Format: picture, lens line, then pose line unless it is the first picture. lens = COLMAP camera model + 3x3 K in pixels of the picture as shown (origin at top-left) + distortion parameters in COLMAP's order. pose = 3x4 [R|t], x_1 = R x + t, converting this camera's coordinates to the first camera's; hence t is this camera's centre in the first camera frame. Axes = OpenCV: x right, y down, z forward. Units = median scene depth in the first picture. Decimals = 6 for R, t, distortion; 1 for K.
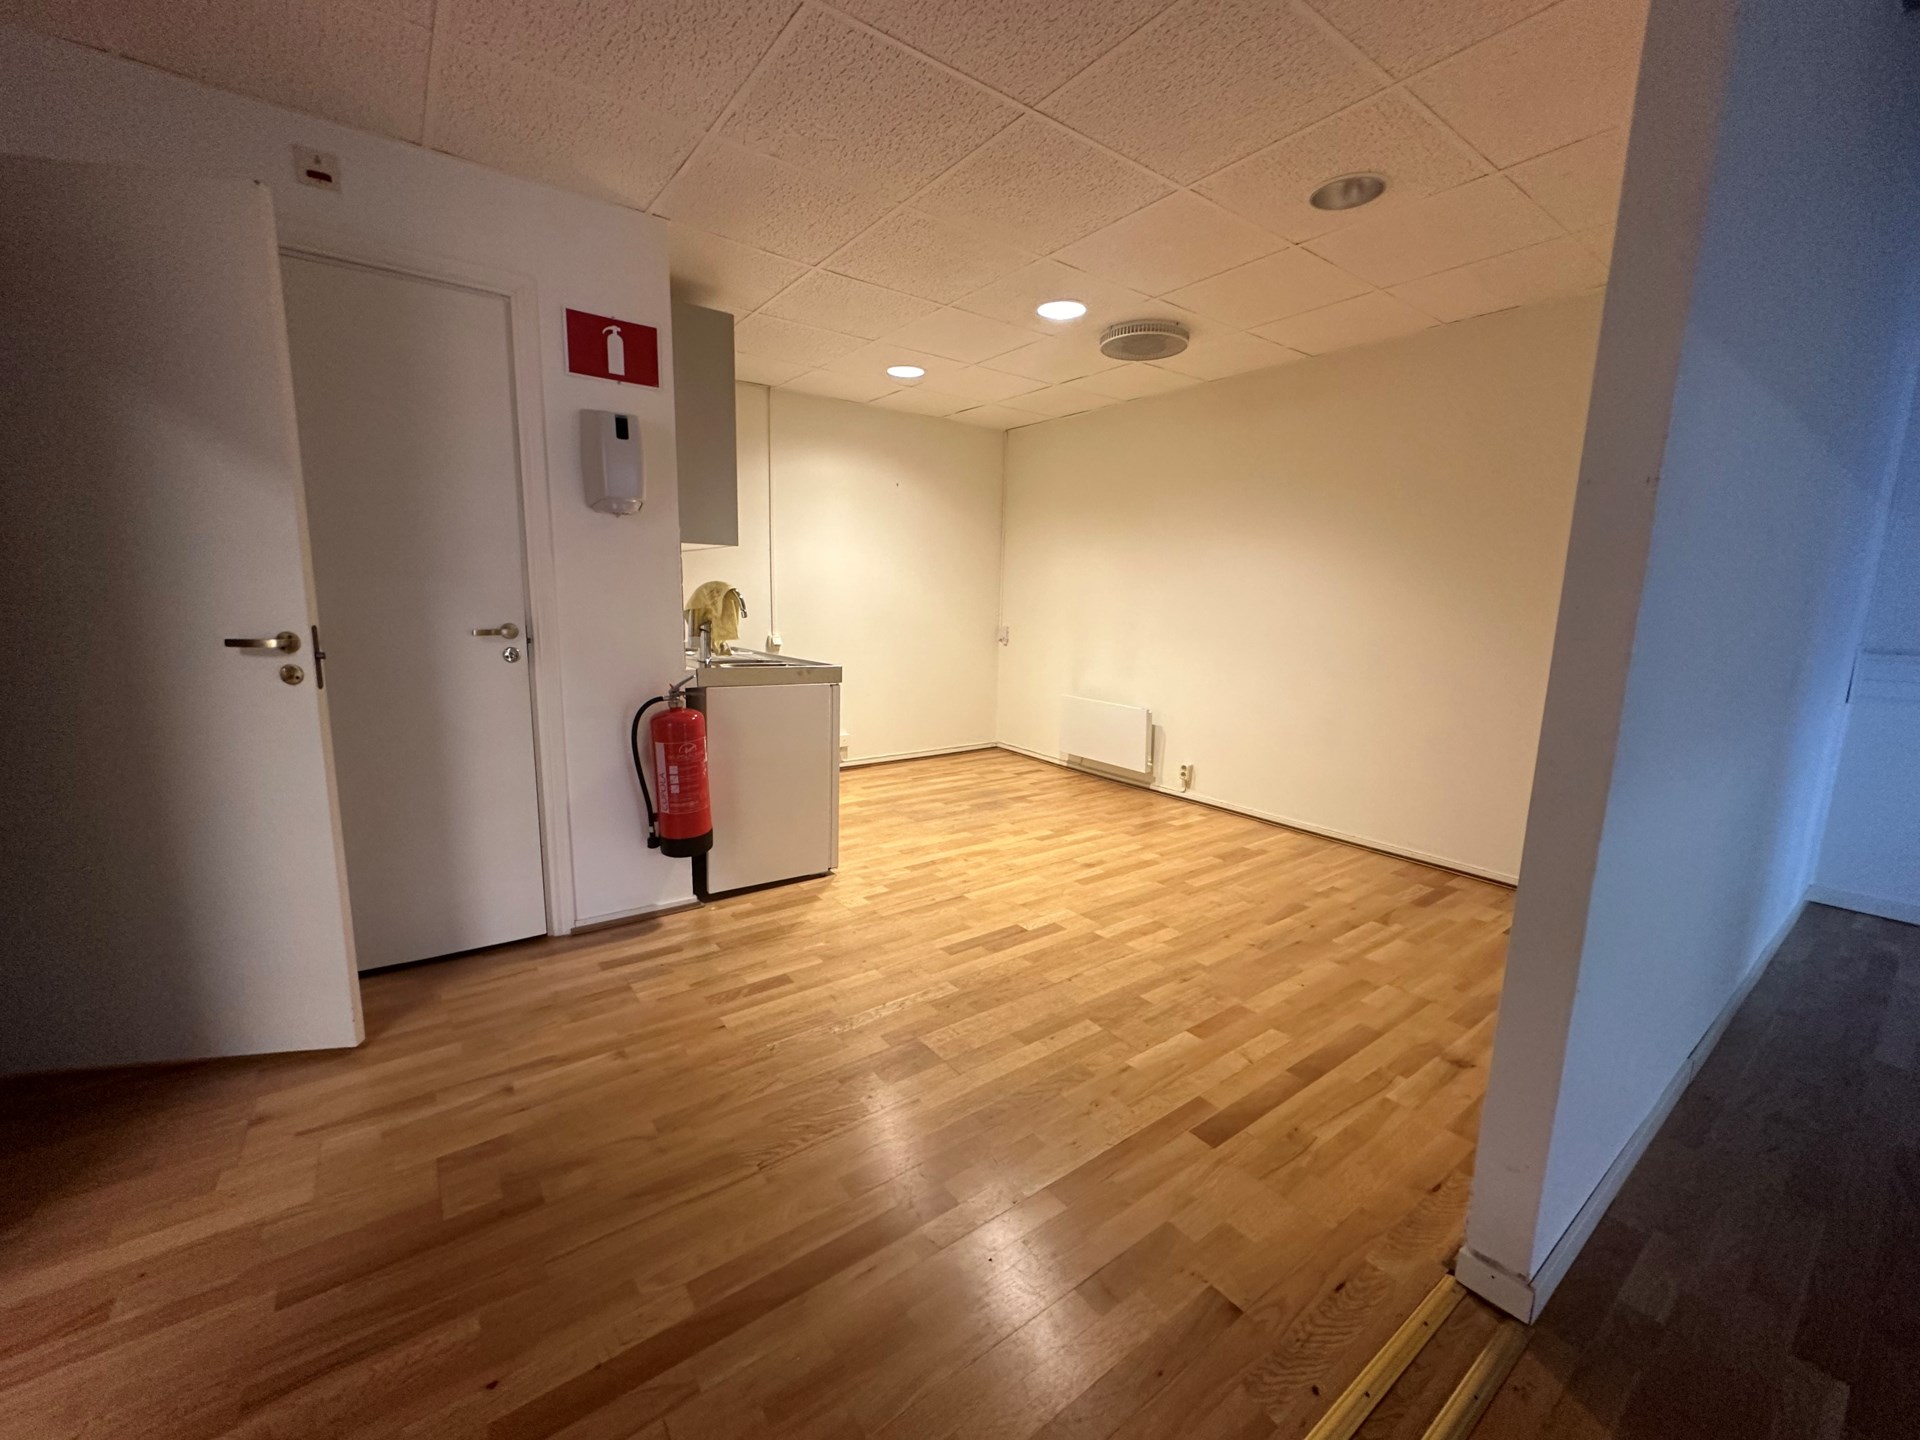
lens RADIAL K [[761.3, 0, 964.2], [0, 761.3, 714.9], [0, 0, 1]] dist [0.010557, -0.000079]
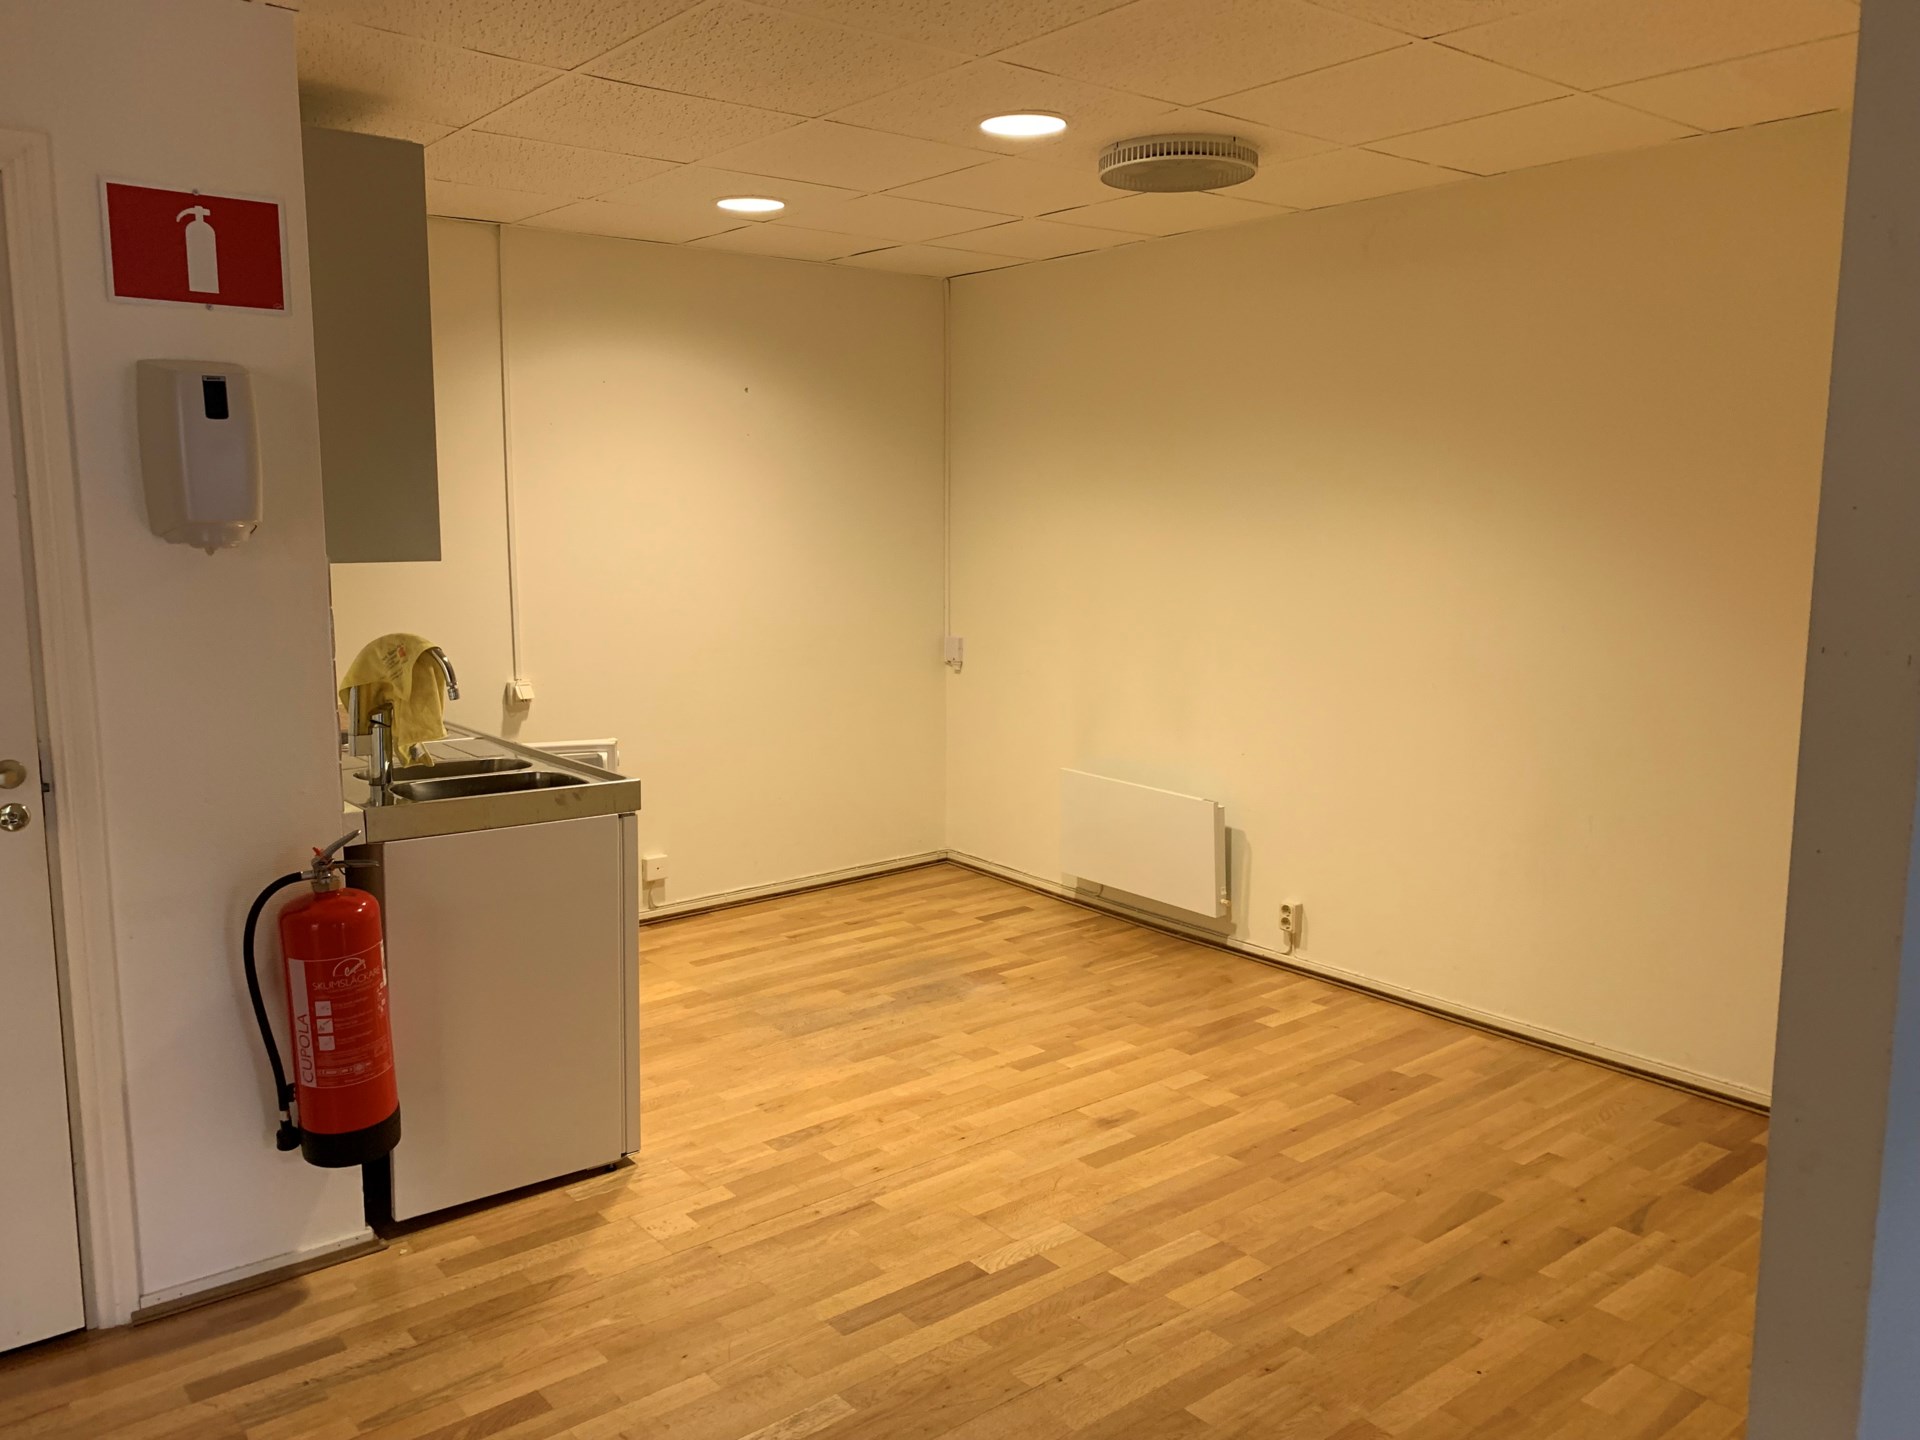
lens RADIAL K [[1461.3, 0, 951.9], [0, 1461.3, 698.4], [0, 0, 1]] dist [0.034652, -0.016516]
pose [[0.999083, -0.027408, 0.032888, 0.031744], [0.028138, 0.999363, -0.021952, -0.098975], [-0.032265, 0.022857, 0.999218, -0.055528]]
